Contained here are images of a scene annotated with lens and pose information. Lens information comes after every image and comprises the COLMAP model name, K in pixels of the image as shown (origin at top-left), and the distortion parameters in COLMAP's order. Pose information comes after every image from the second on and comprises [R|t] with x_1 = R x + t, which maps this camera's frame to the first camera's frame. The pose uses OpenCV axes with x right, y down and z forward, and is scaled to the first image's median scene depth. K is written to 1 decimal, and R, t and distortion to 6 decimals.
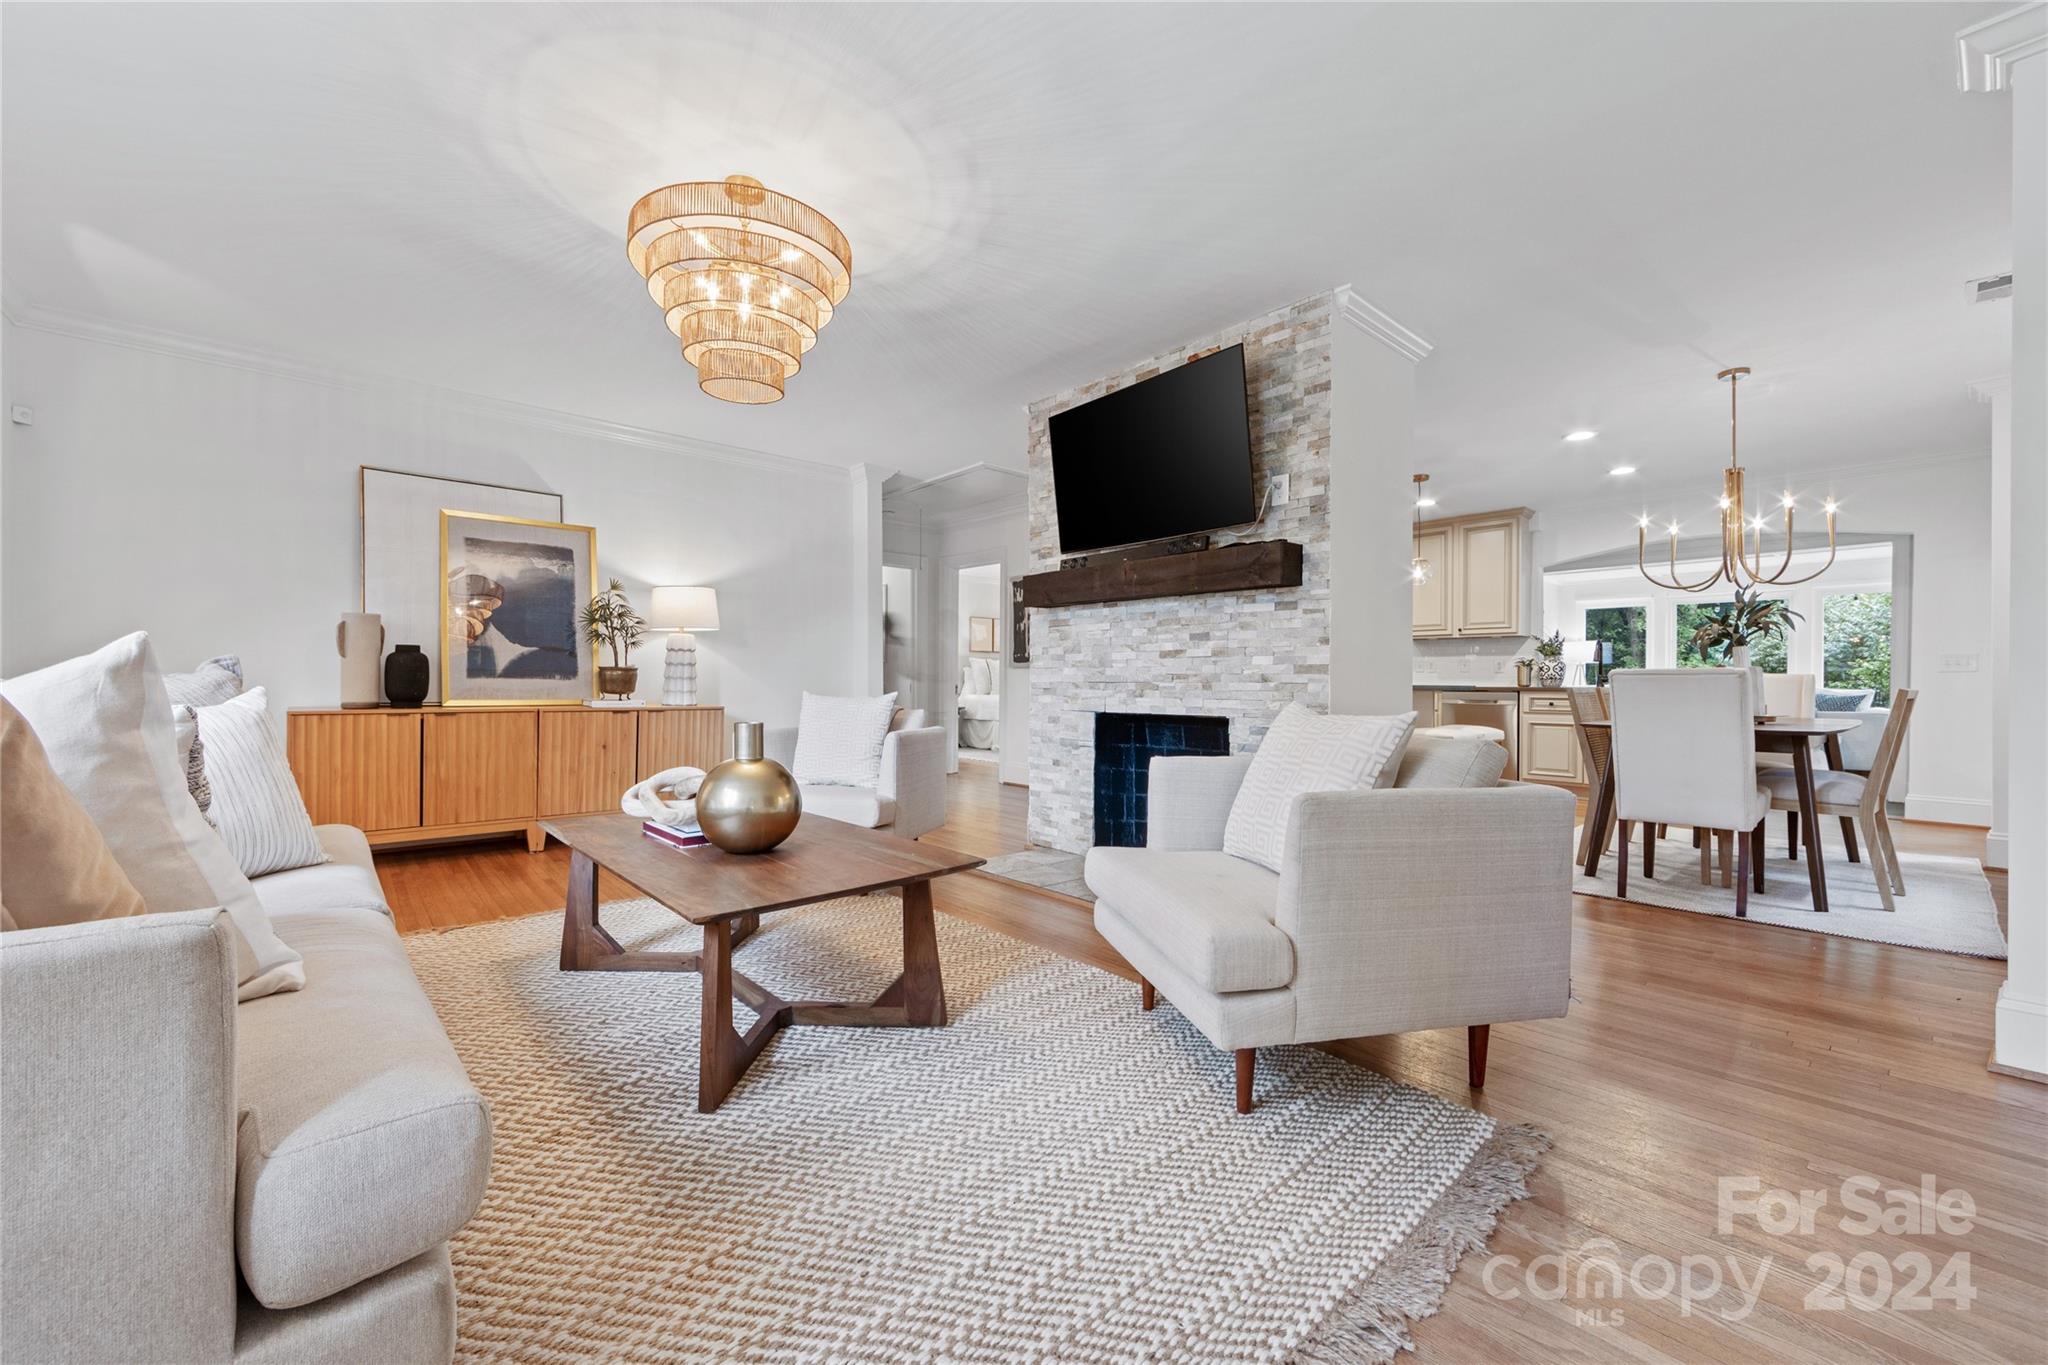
lens RADIAL K [[800.6, 0, 983.7], [0, 800.6, 690.1], [0, 0, 1]] dist [0.000494, 0.000123]
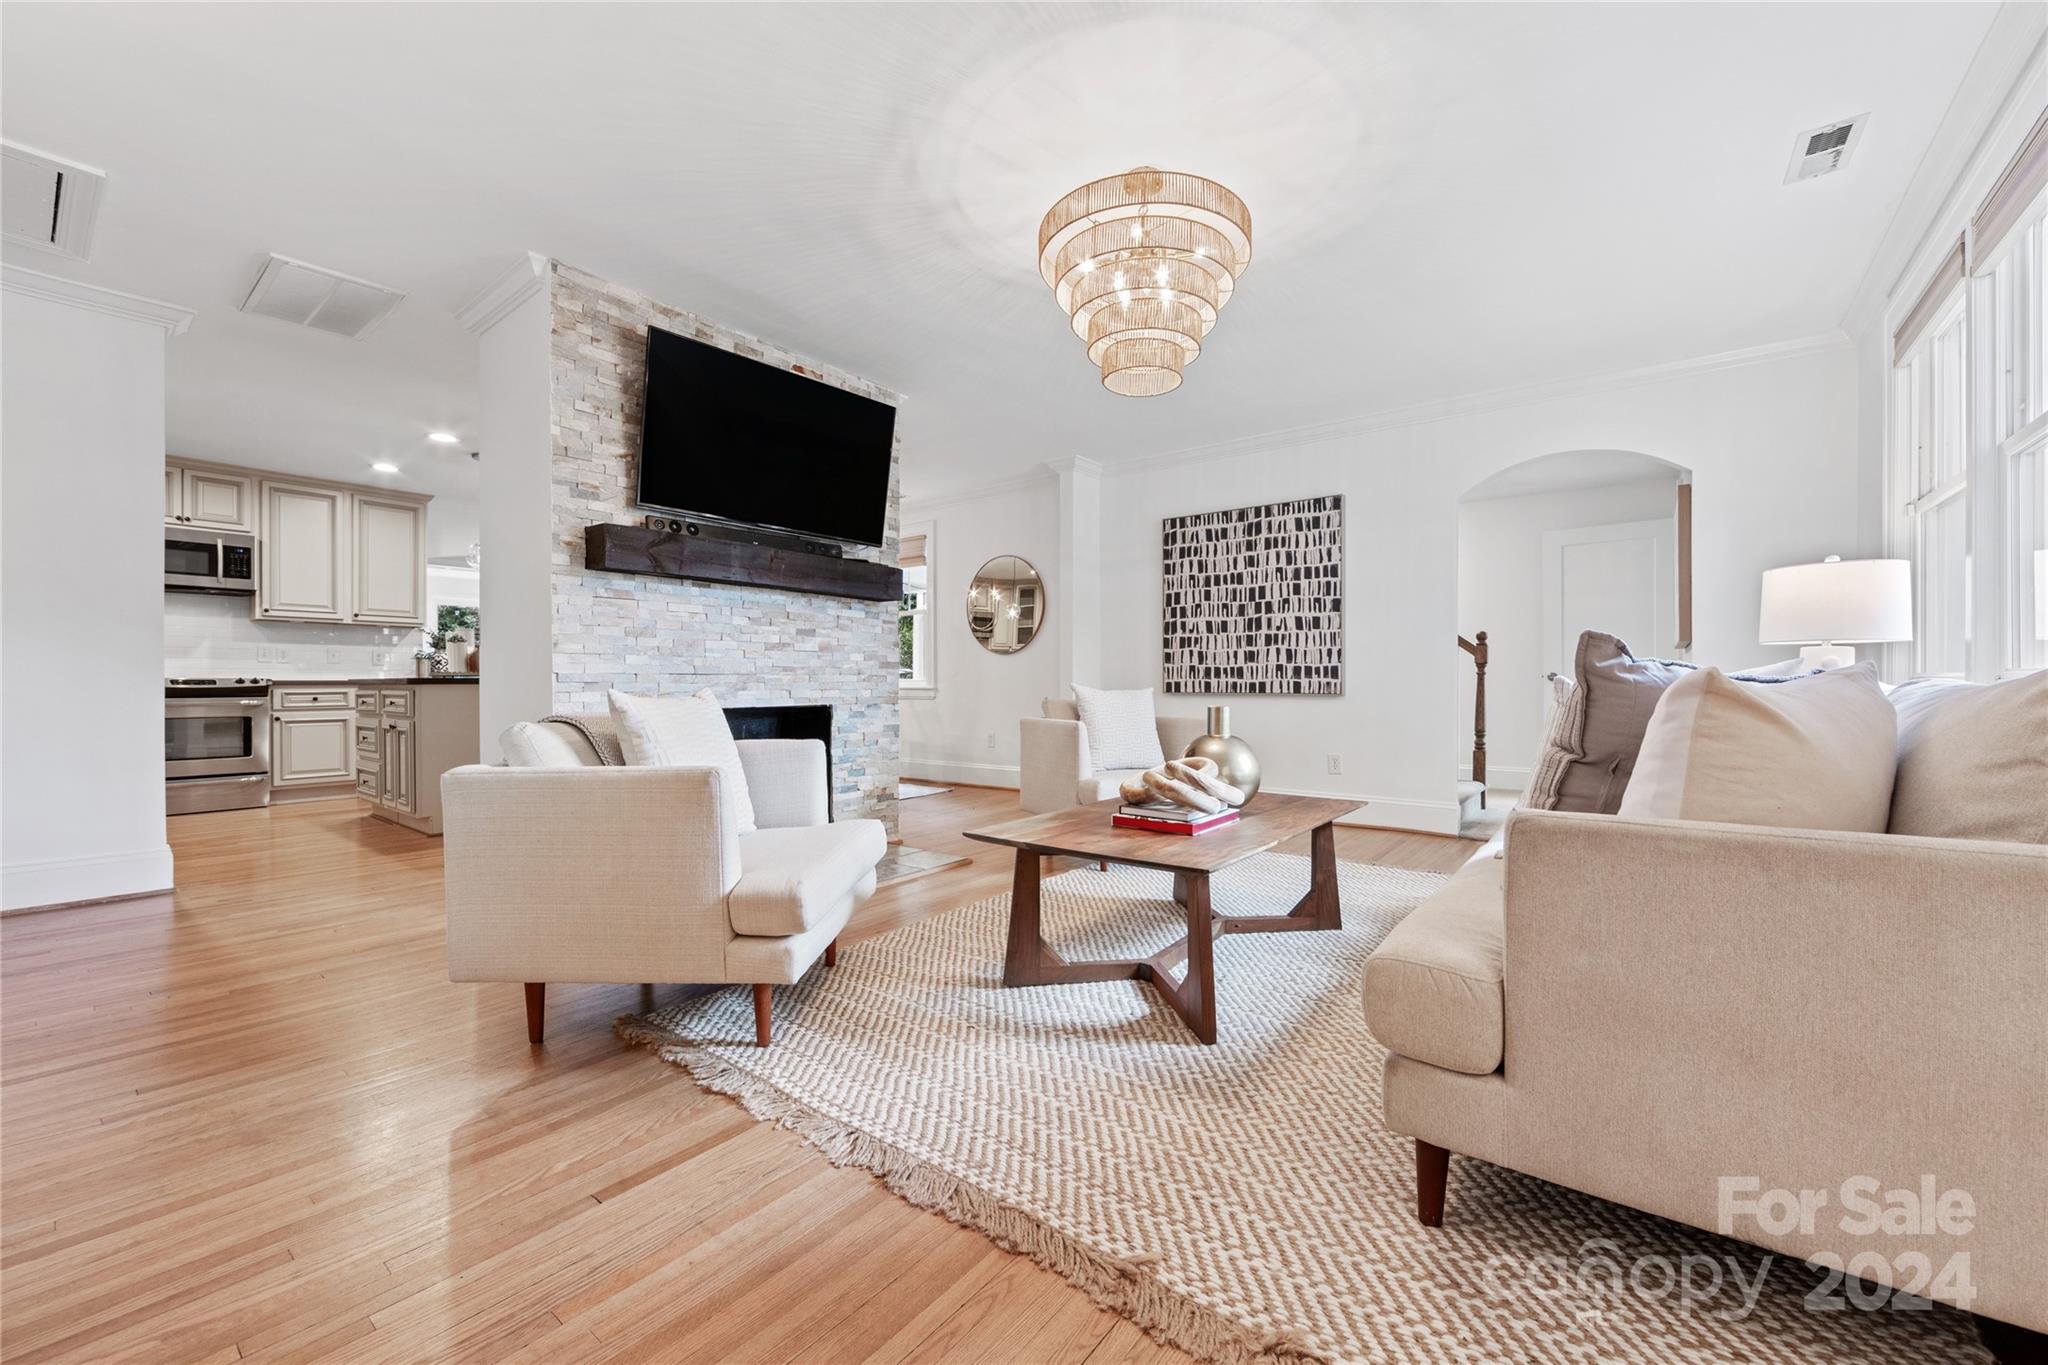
lens RADIAL K [[800.6, 0, 1016.4], [0, 800.6, 679.3], [0, 0, 1]] dist [0.000494, 0.000123]
pose [[-0.183068, -0.004180, 0.983091, -0.794328], [0.005909, 0.999968, 0.005352, -0.007150], [-0.983083, 0.006789, -0.183037, 0.868427]]
